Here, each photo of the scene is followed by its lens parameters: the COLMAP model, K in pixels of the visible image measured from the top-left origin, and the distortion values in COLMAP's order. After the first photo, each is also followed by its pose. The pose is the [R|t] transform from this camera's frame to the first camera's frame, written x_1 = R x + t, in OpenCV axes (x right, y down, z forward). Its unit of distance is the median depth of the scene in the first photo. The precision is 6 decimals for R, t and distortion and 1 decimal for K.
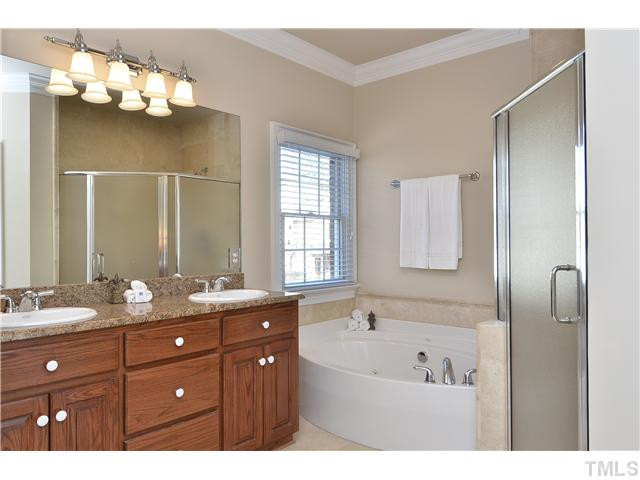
lens RADIAL K [[459.1, 0, 320.0], [0, 459.1, 240.0], [0, 0, 1]] dist [-0.001818, -0.004787]
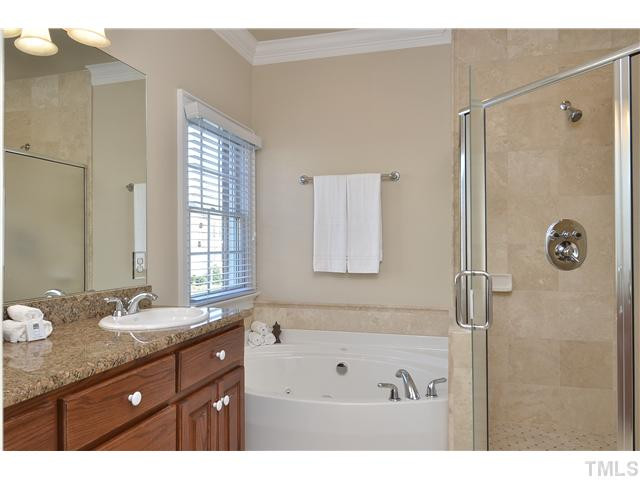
lens RADIAL K [[459.1, 0, 320.0], [0, 459.1, 240.0], [0, 0, 1]] dist [-0.001818, -0.004787]
pose [[0.903885, 0.006442, 0.427727, -0.213449], [-0.005526, 0.999979, -0.003384, -0.000293], [-0.427740, 0.000695, 0.903902, 0.186787]]
